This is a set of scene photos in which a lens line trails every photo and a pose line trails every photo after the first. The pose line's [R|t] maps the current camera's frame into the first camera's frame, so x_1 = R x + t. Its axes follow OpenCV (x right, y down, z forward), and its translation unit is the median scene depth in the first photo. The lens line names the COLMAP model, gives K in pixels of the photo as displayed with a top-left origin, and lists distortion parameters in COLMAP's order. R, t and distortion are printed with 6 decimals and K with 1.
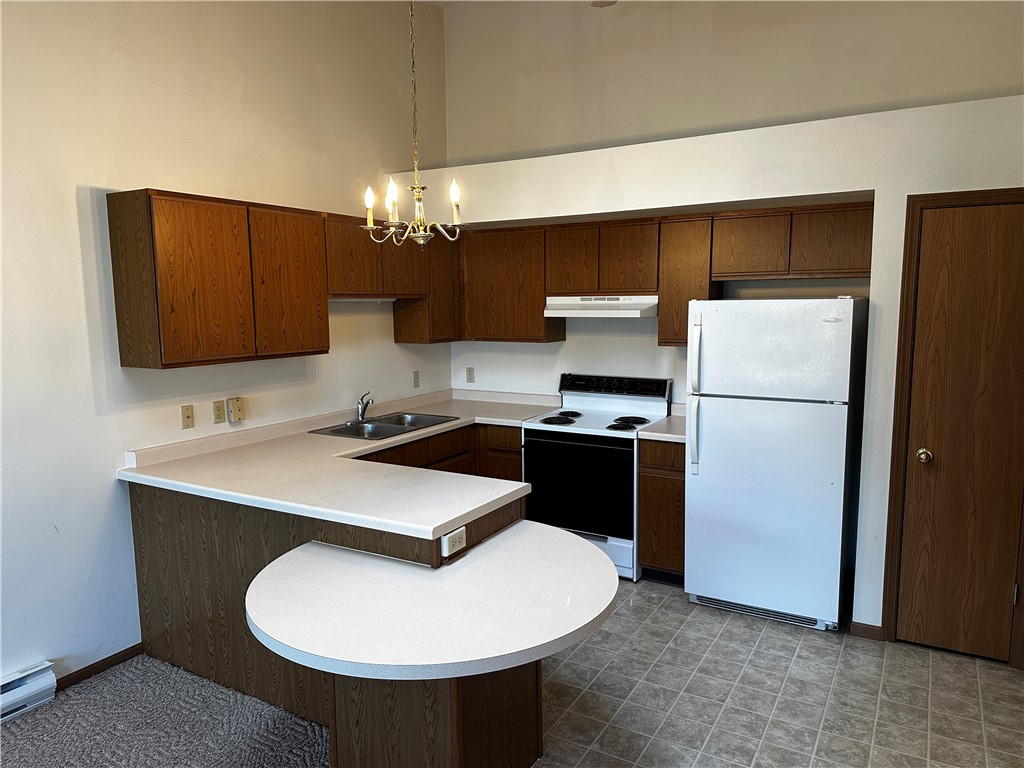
lens RADIAL K [[715.1, 0, 509.0], [0, 715.1, 393.4], [0, 0, 1]] dist [0.013510, -0.035469]
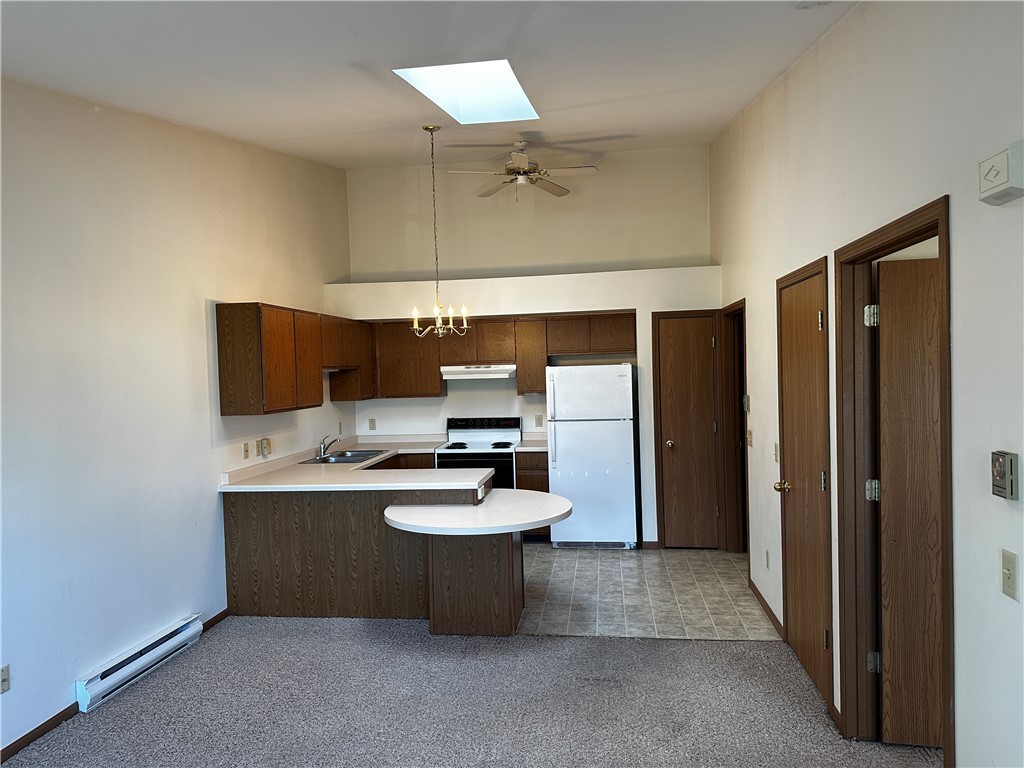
lens RADIAL K [[715.1, 0, 512.2], [0, 715.1, 380.1], [0, 0, 1]] dist [0.013510, -0.035469]
pose [[0.919595, -0.023264, 0.392177, -0.541289], [0.070611, 0.991776, -0.106741, 0.087850], [-0.386469, 0.125851, 0.913676, -0.593254]]
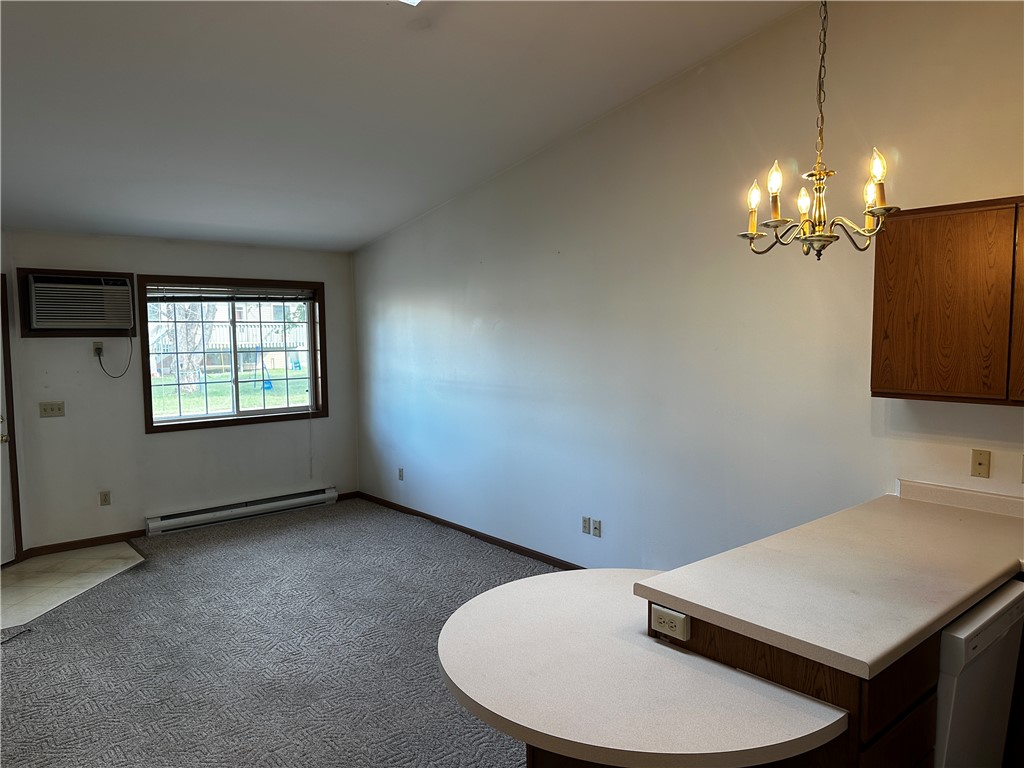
lens RADIAL K [[715.1, 0, 516.6], [0, 715.1, 385.3], [0, 0, 1]] dist [0.013510, -0.035469]
pose [[-0.329586, 0.081283, -0.940620, 0.534659], [-0.115273, 0.985369, 0.125540, -0.104738], [0.937062, 0.149804, -0.315394, 0.771807]]
